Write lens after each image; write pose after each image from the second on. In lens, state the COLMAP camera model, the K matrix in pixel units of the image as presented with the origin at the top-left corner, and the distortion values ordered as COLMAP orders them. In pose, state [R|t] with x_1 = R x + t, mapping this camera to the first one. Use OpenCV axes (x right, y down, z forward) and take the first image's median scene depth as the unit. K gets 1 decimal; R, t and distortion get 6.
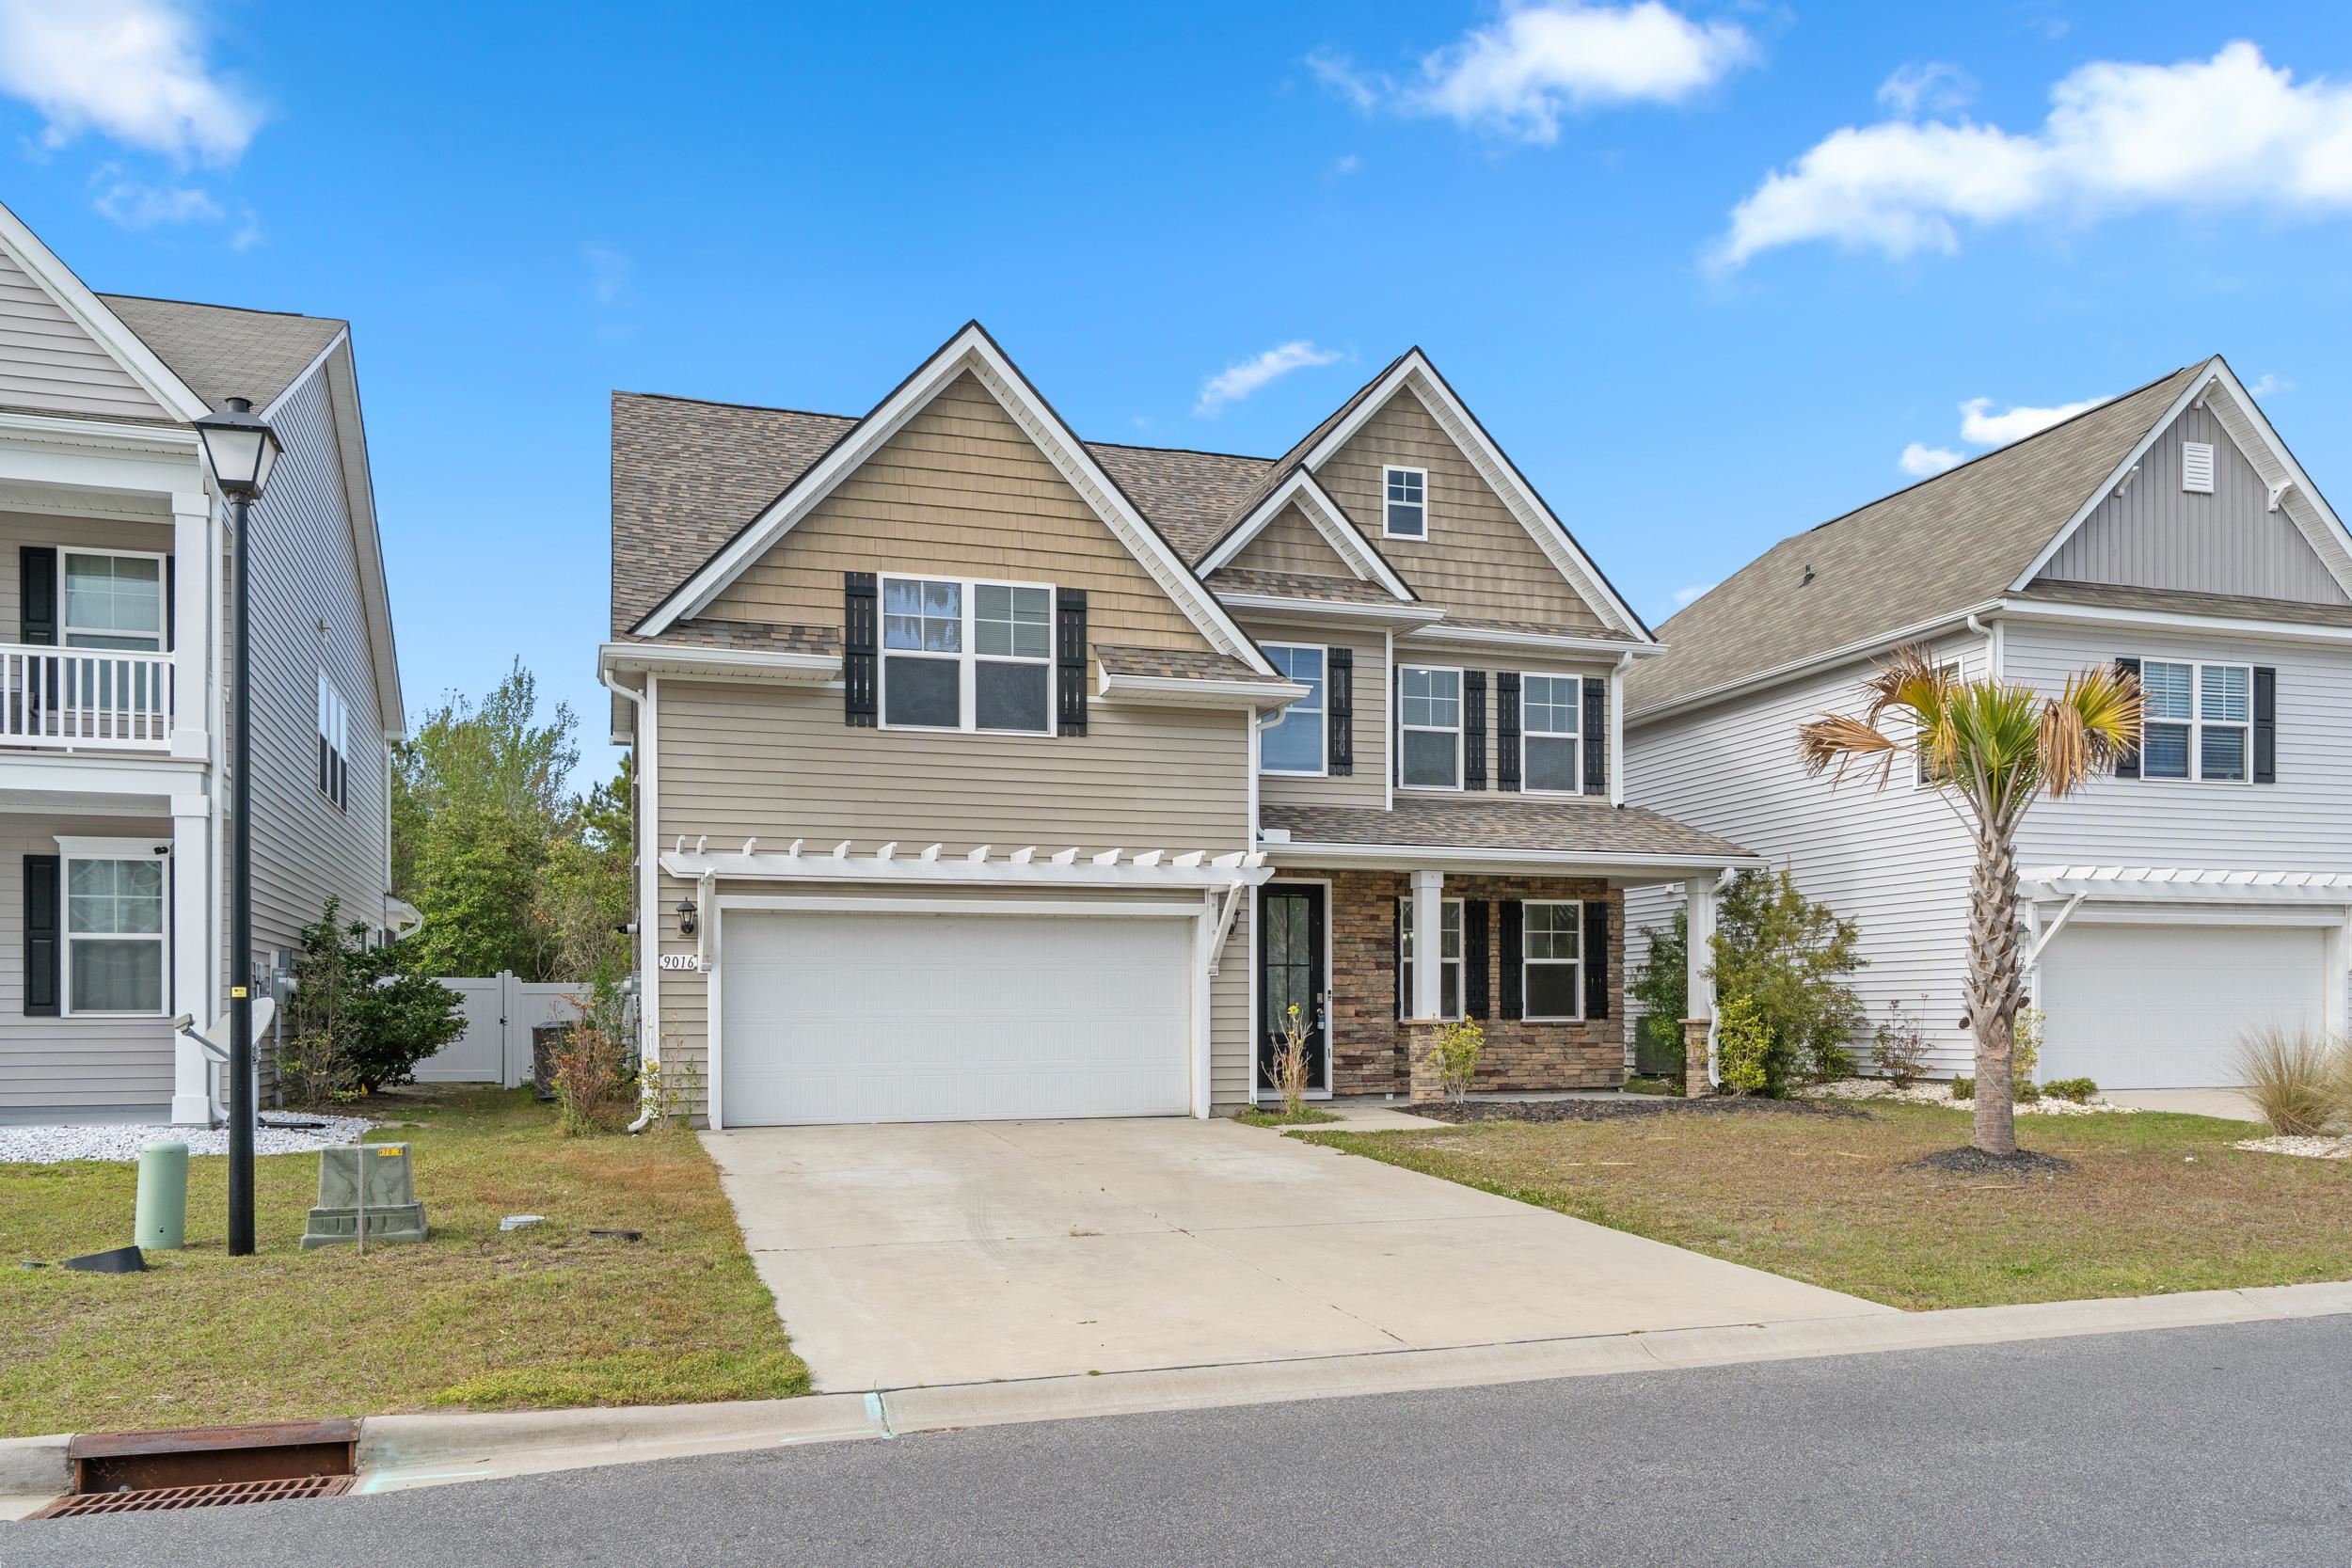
lens RADIAL K [[1689.1, 0, 1175.8], [0, 1689.1, 782.1], [0, 0, 1]] dist [0.038265, 0.001345]
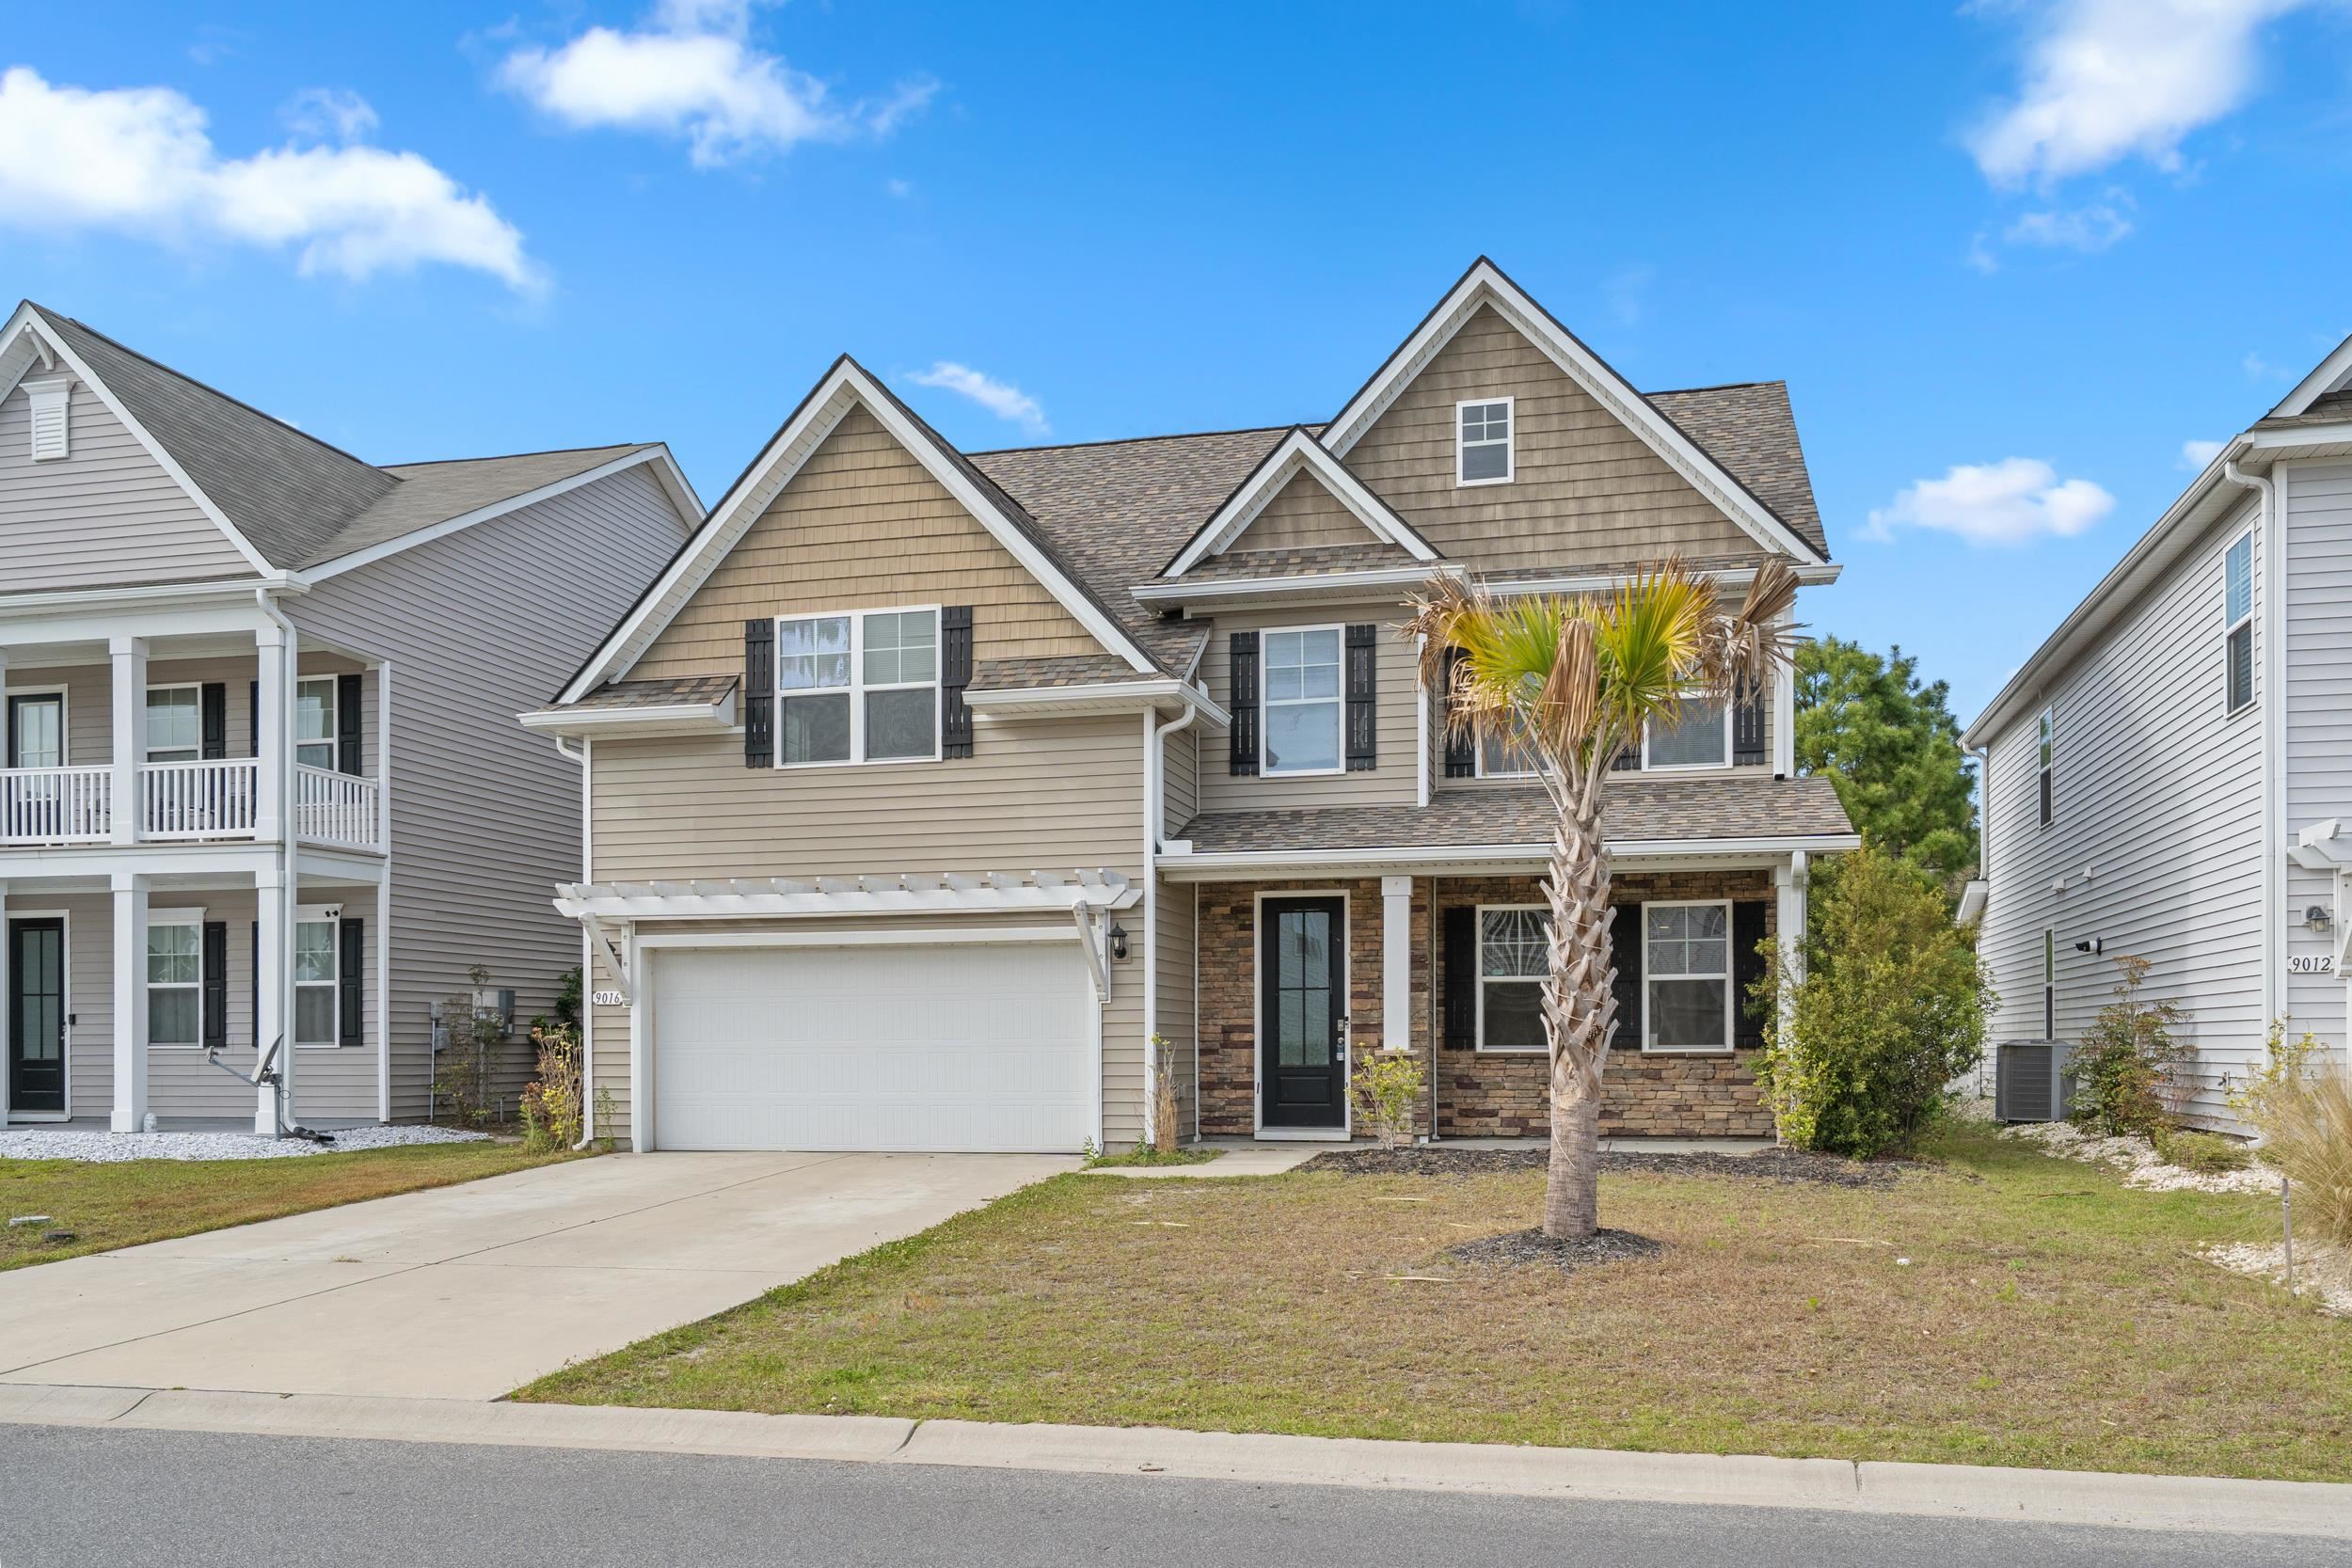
lens RADIAL K [[1777.3, 0, 1176.2], [0, 1777.3, 791.5], [0, 0, 1]] dist [0.040727, 0.002039]
pose [[0.855854, -0.073738, -0.511934, 0.525694], [0.073341, 0.997086, -0.021006, 0.020815], [0.511991, -0.019568, 0.858768, 0.172946]]
